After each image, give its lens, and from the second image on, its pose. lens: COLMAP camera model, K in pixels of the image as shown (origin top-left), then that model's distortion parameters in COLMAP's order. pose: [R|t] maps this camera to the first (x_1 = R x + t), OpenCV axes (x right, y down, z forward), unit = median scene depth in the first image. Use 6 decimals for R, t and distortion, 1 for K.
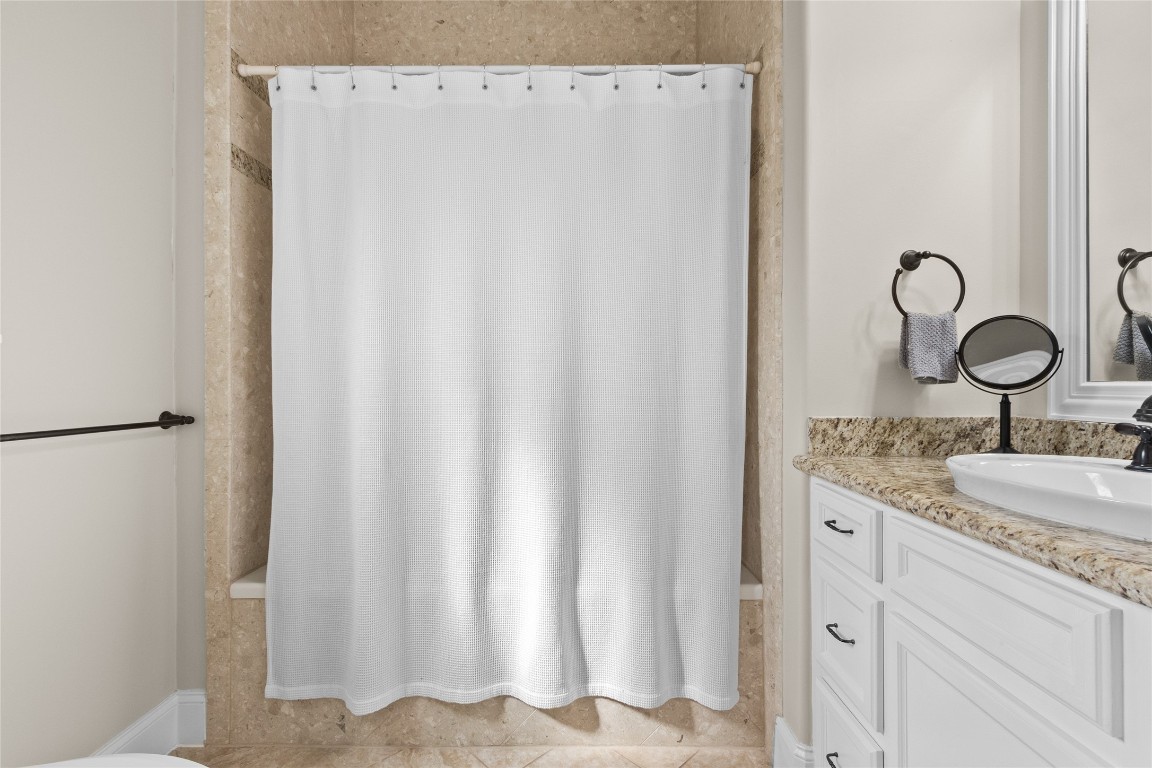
lens RADIAL K [[525.0, 0, 574.9], [0, 525.0, 391.8], [0, 0, 1]] dist [0.003756, -0.000053]
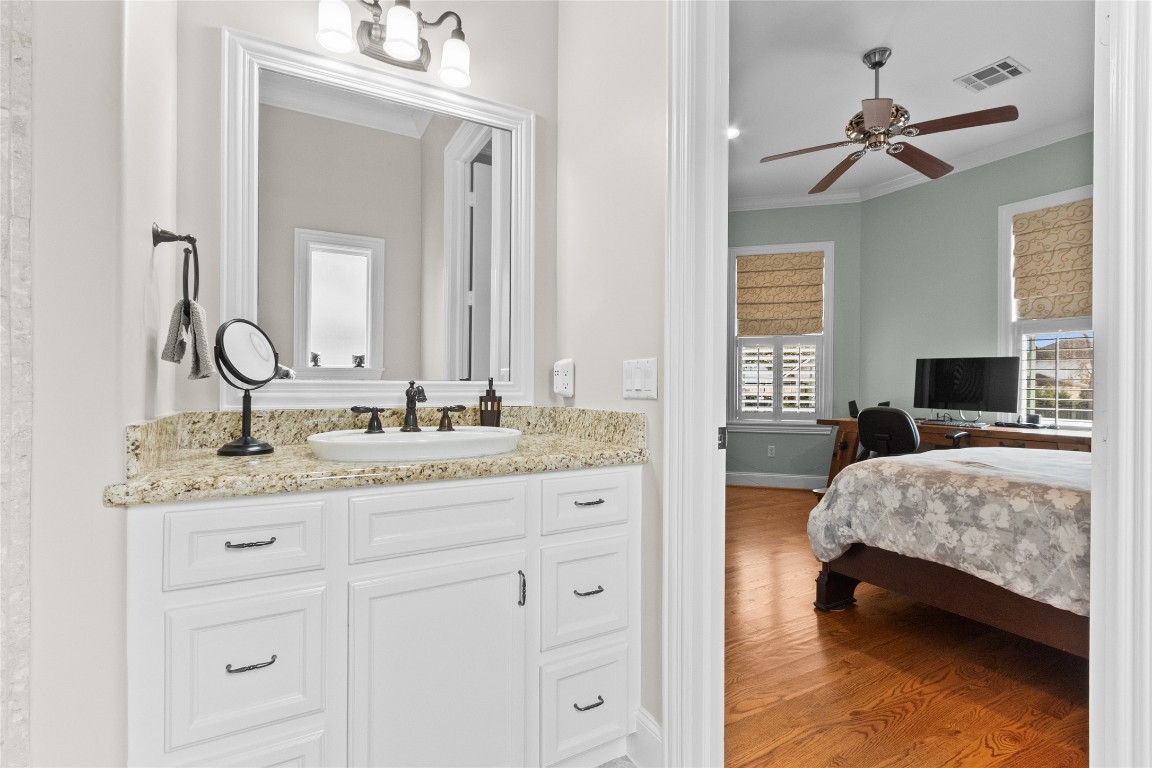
lens RADIAL K [[525.0, 0, 574.9], [0, 525.0, 391.8], [0, 0, 1]] dist [0.003756, -0.000053]
pose [[-0.501191, -0.011119, 0.865265, -0.510344], [0.006654, 0.999838, 0.016702, -0.004795], [-0.865311, 0.014128, -0.501036, 0.956094]]
